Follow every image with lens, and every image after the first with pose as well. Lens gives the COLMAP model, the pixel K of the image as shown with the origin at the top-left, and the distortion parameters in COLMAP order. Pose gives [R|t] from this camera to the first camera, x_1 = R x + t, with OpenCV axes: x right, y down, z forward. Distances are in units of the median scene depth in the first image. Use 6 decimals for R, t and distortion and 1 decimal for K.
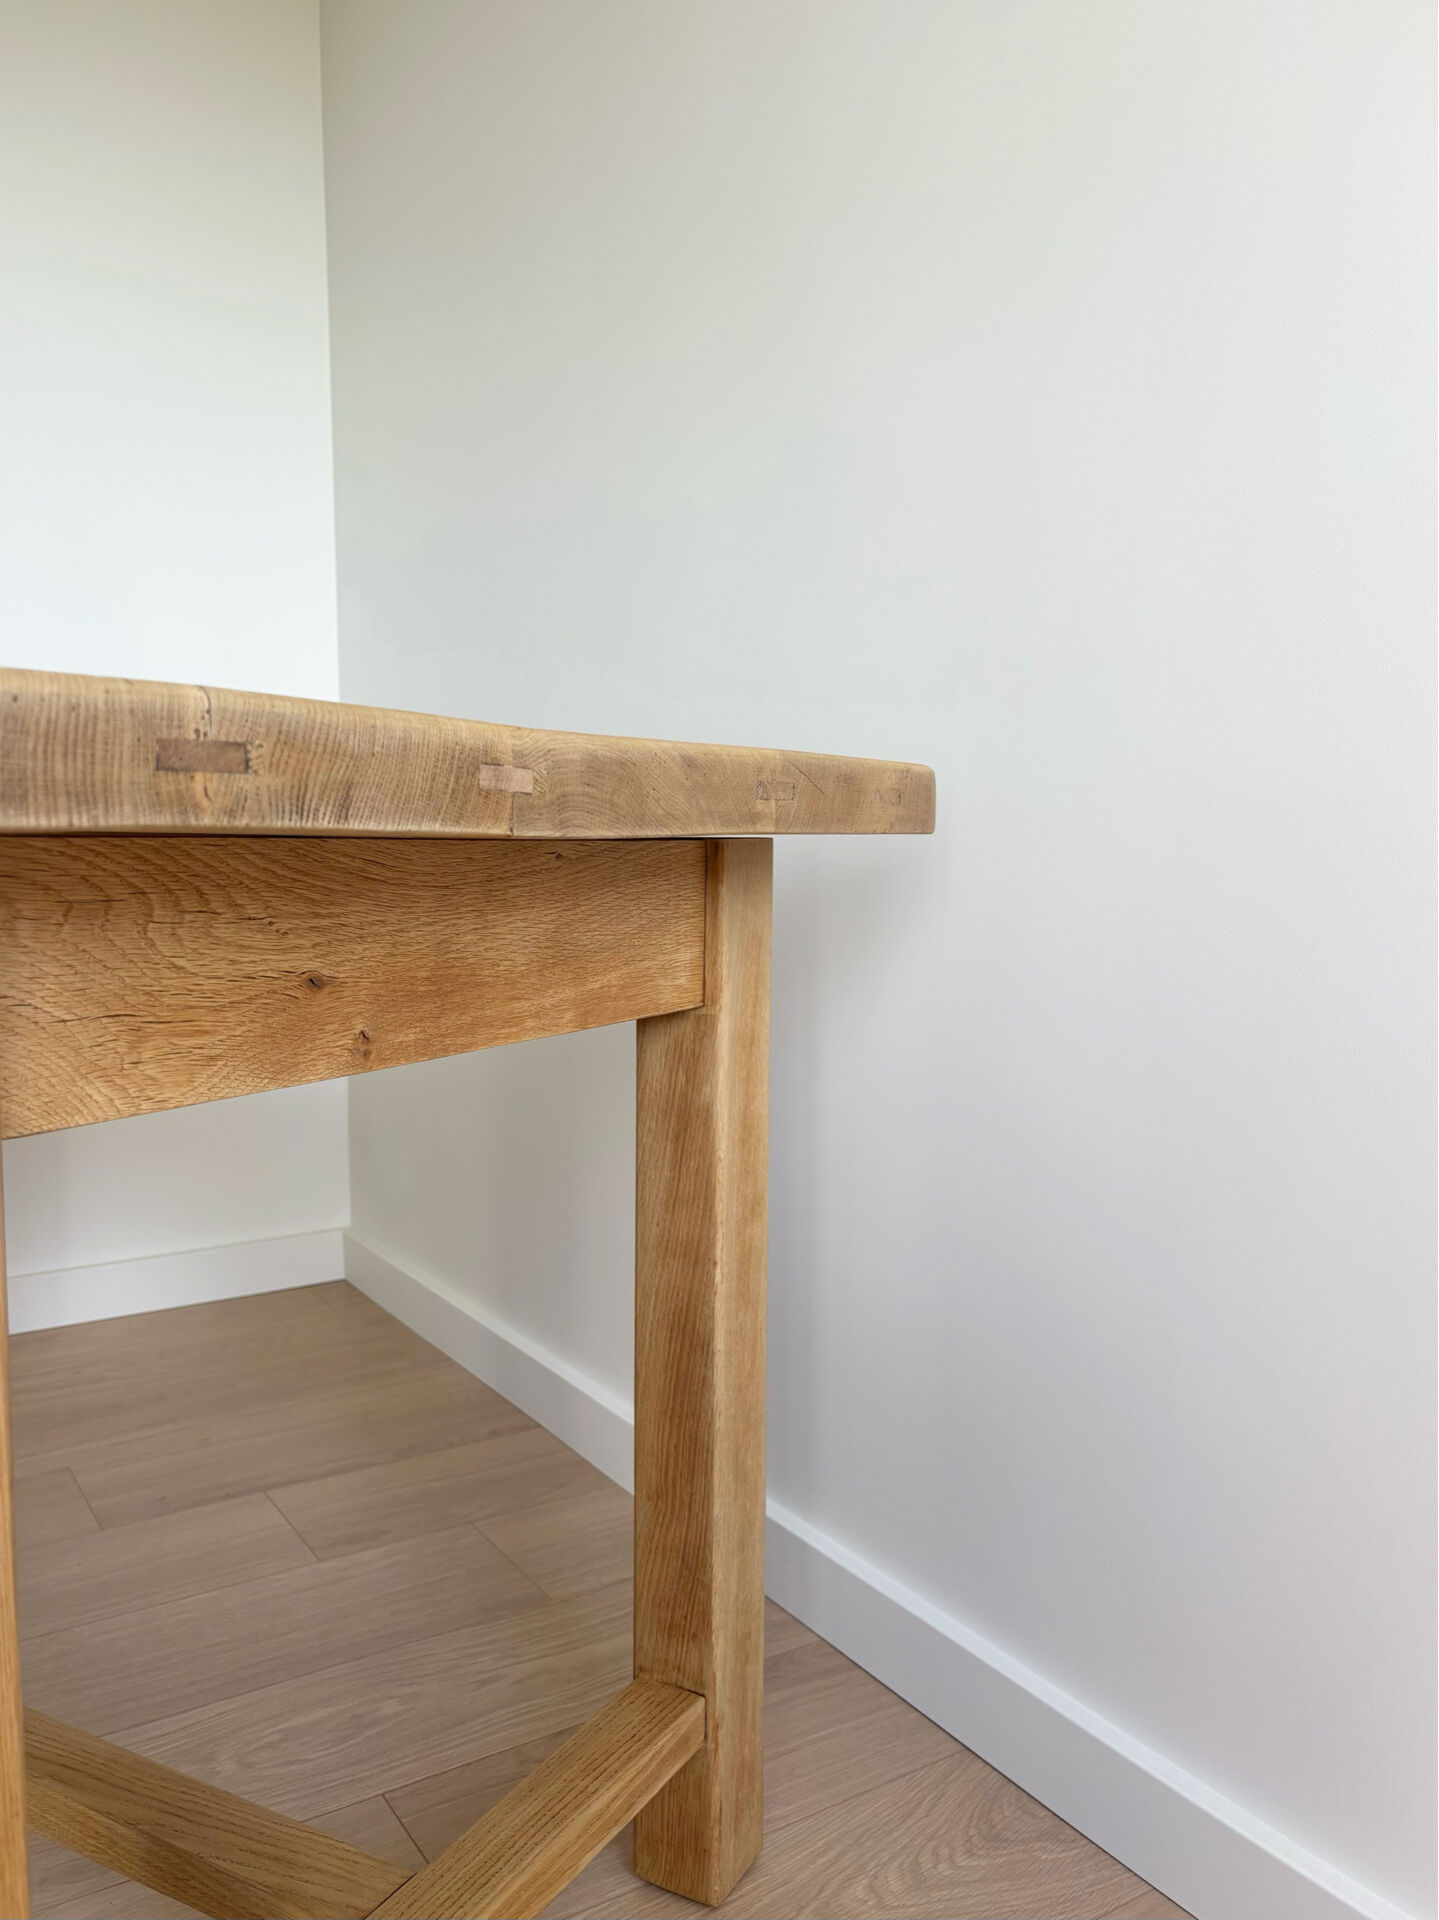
lens RADIAL K [[1528.5, 0, 719.5], [0, 1528.5, 960.0], [0, 0, 1]] dist [0.003832, 0.002523]
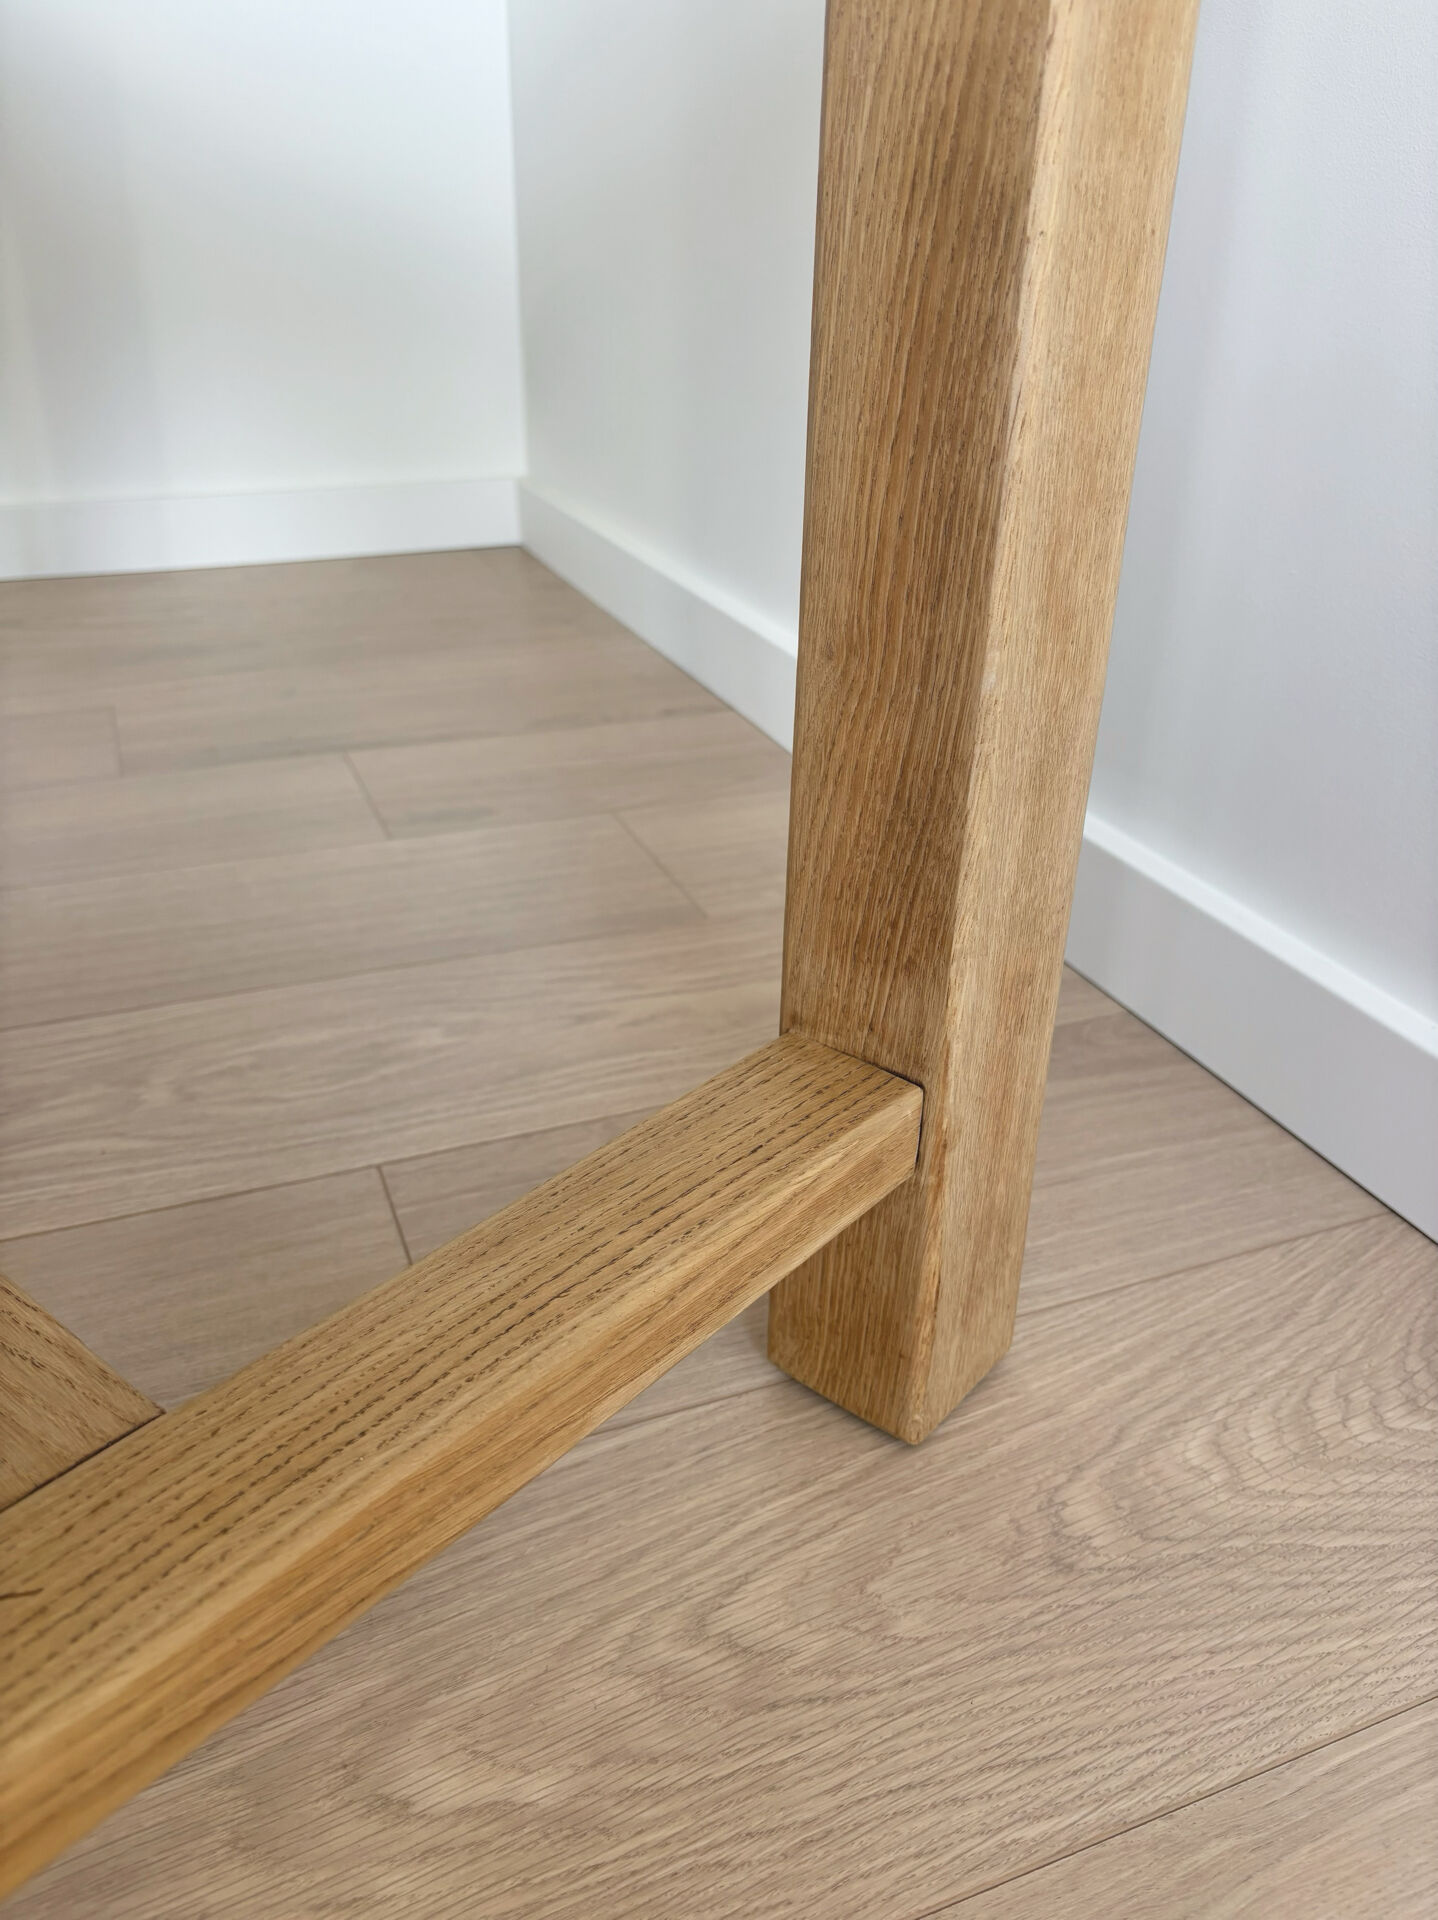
lens RADIAL K [[1458.7, 0, 719.0], [0, 1458.7, 960.0], [0, 0, 1]] dist [0.052404, -0.106572]
pose [[0.982238, 0.095629, -0.161440, -0.002711], [-0.027525, 0.924508, 0.380168, 0.288431], [0.185607, -0.368972, 0.910719, 0.619068]]
